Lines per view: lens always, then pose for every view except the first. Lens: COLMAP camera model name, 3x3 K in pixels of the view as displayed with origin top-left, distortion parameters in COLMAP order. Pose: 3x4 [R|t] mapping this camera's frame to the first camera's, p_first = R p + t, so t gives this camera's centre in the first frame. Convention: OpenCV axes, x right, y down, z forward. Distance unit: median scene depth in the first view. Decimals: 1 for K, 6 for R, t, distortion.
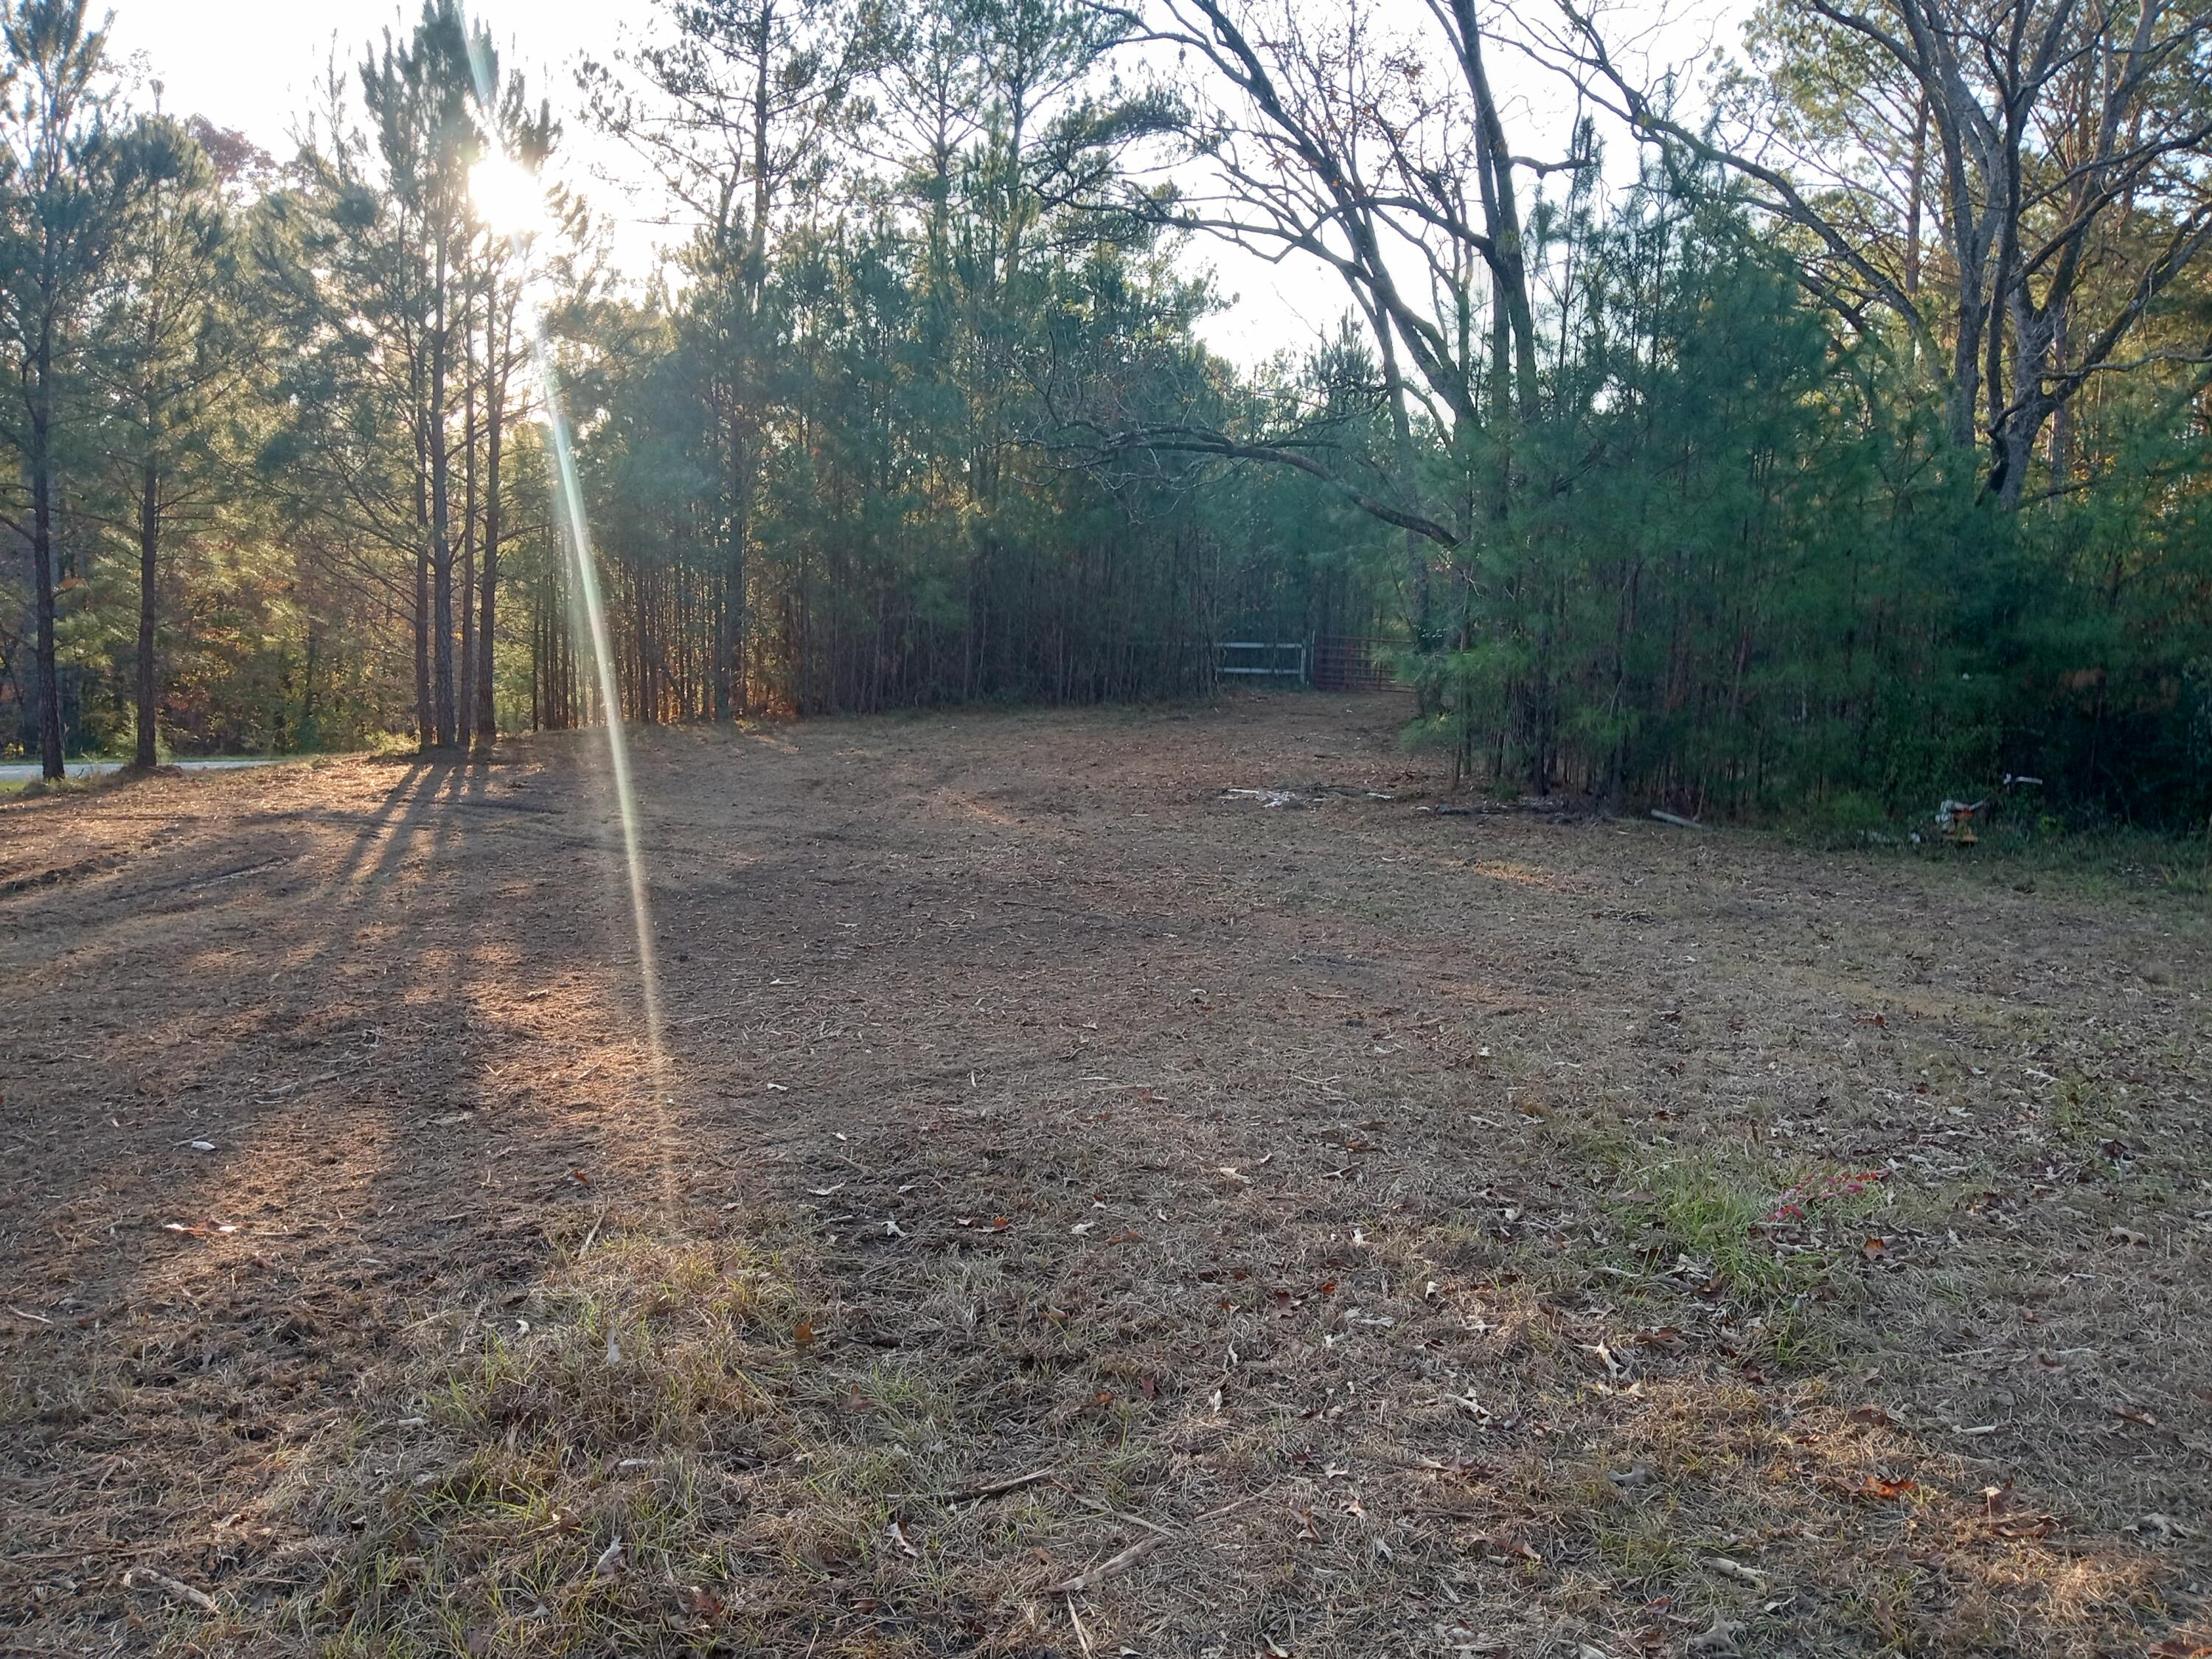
lens RADIAL K [[1815.3, 0, 1065.5], [0, 1815.3, 828.6], [0, 0, 1]] dist [-0.012821, -0.012901]
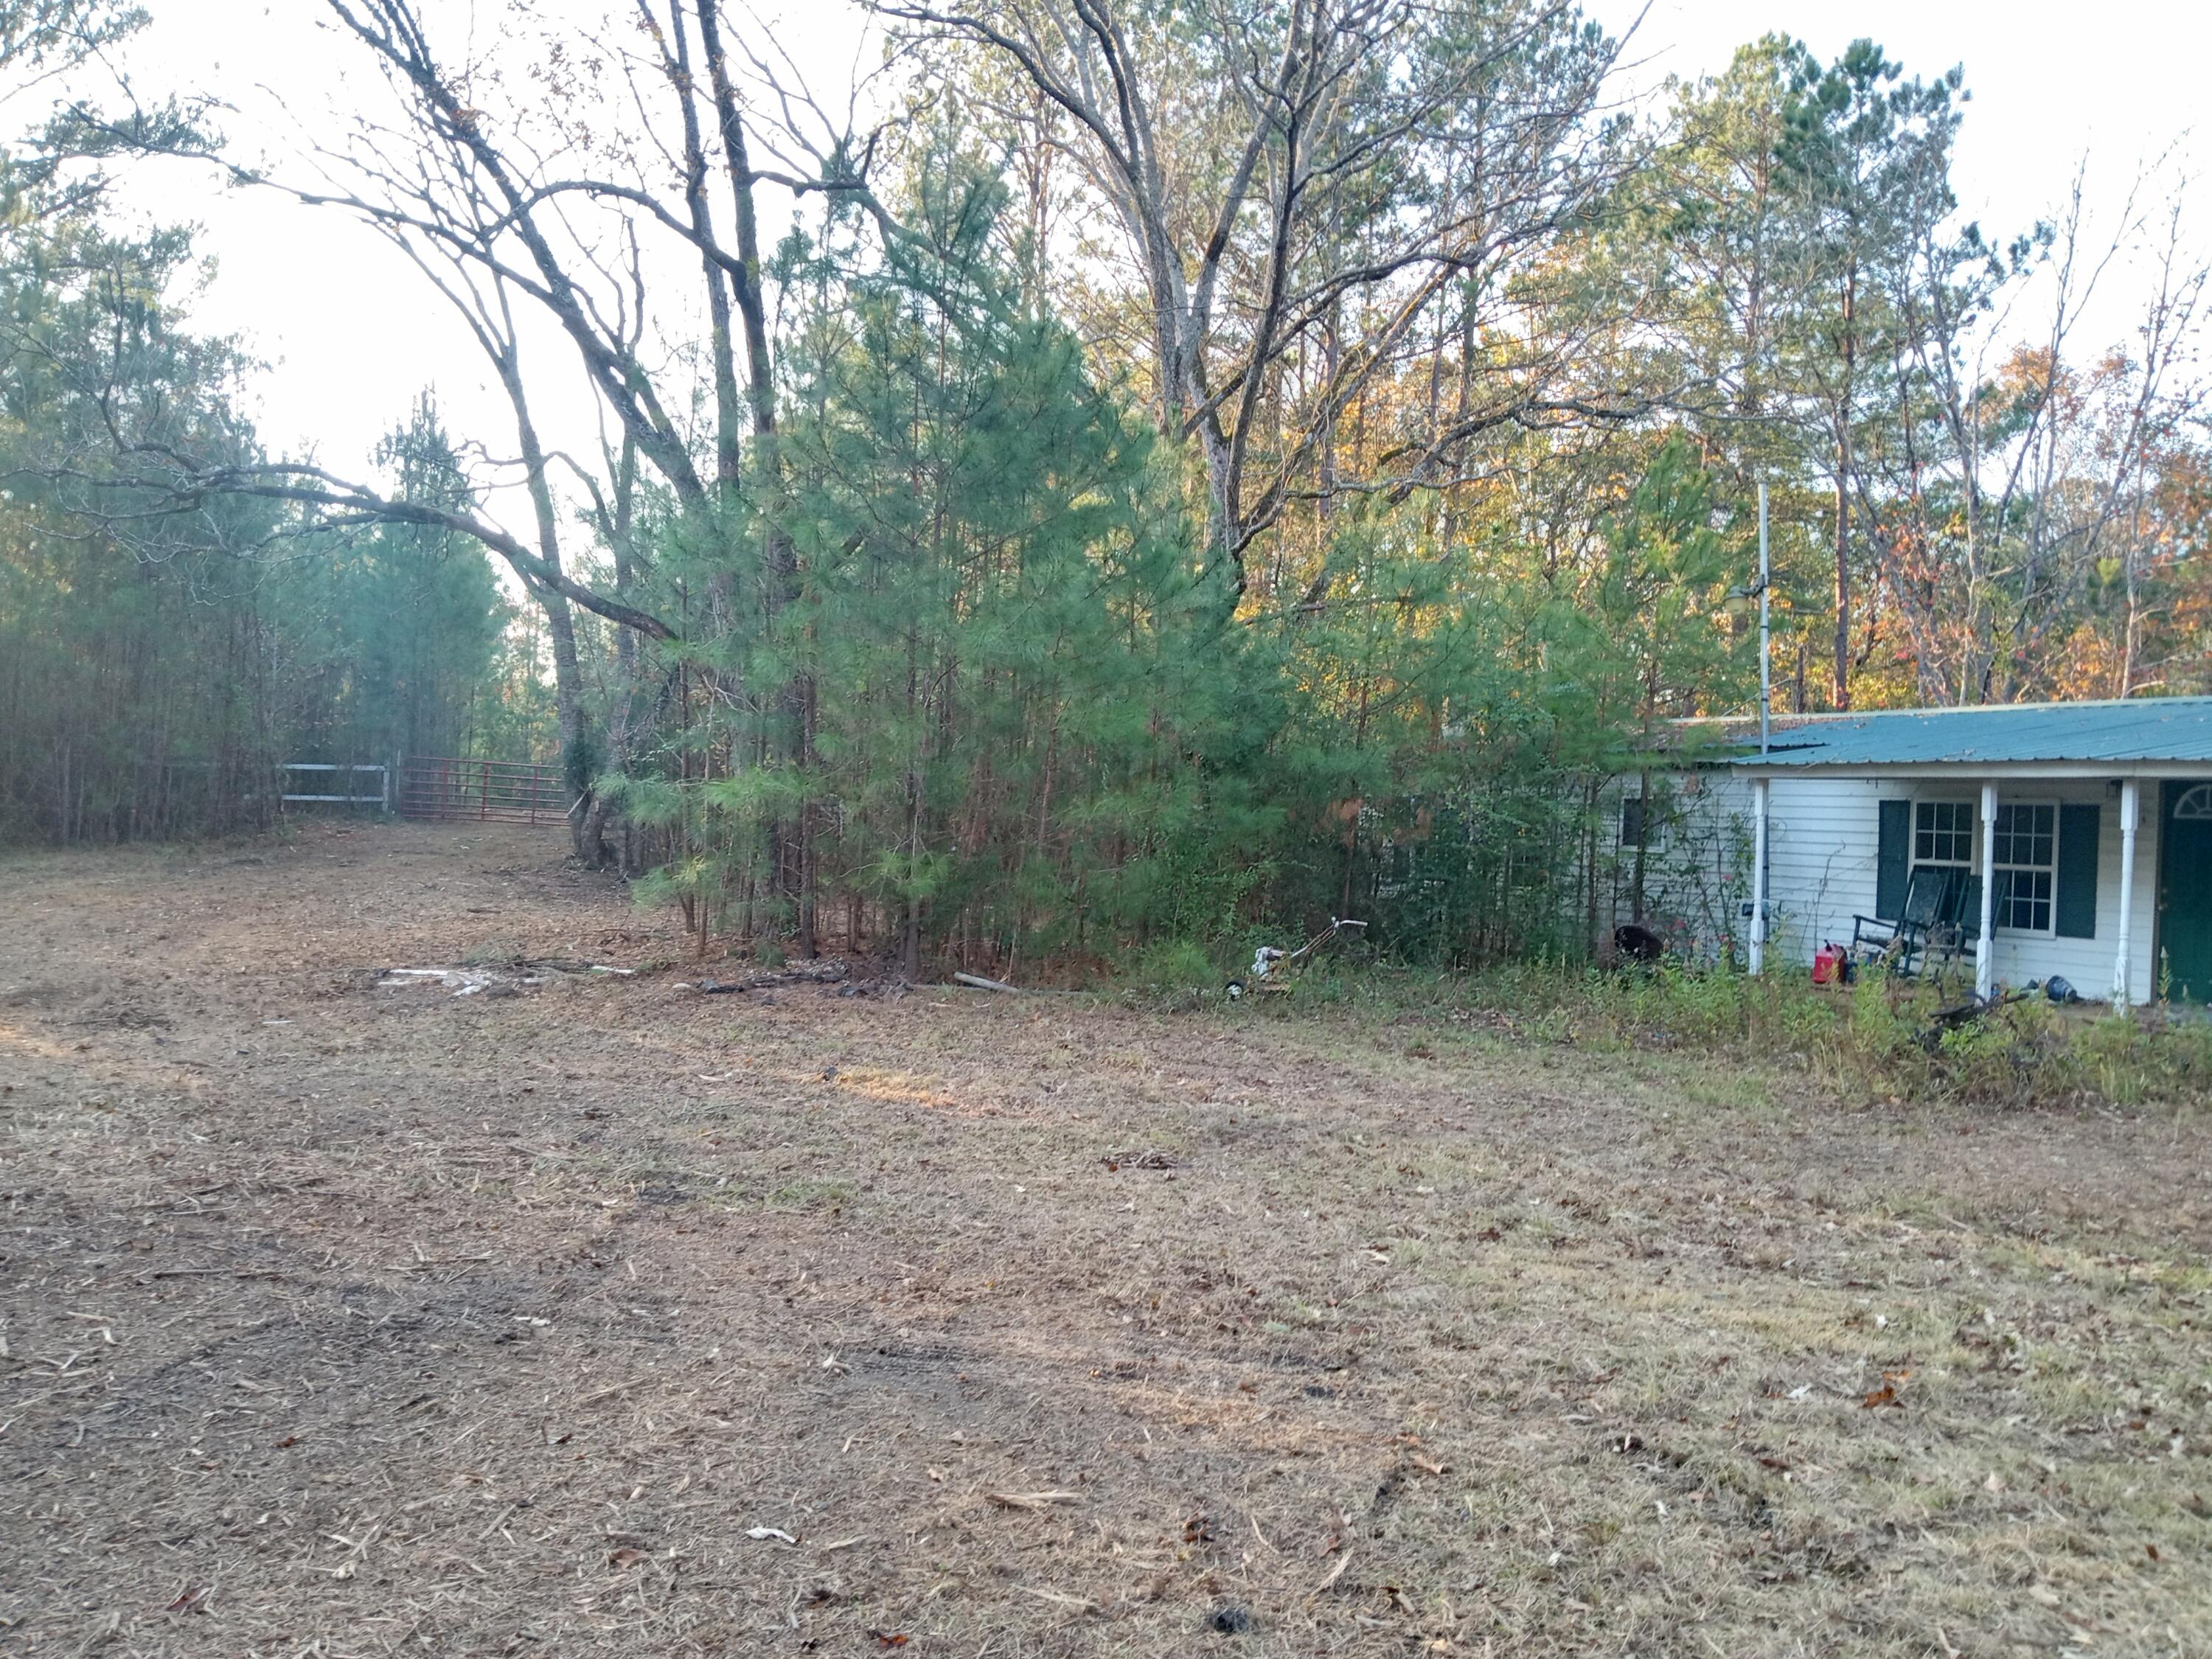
lens RADIAL K [[1818.7, 0, 1109.9], [0, 1818.7, 826.6], [0, 0, 1]] dist [0.089204, -0.176744]
pose [[0.859273, -0.009646, 0.511426, -0.034523], [0.044811, 0.997398, -0.056478, -0.022944], [-0.509550, 0.071448, 0.857470, 0.214035]]
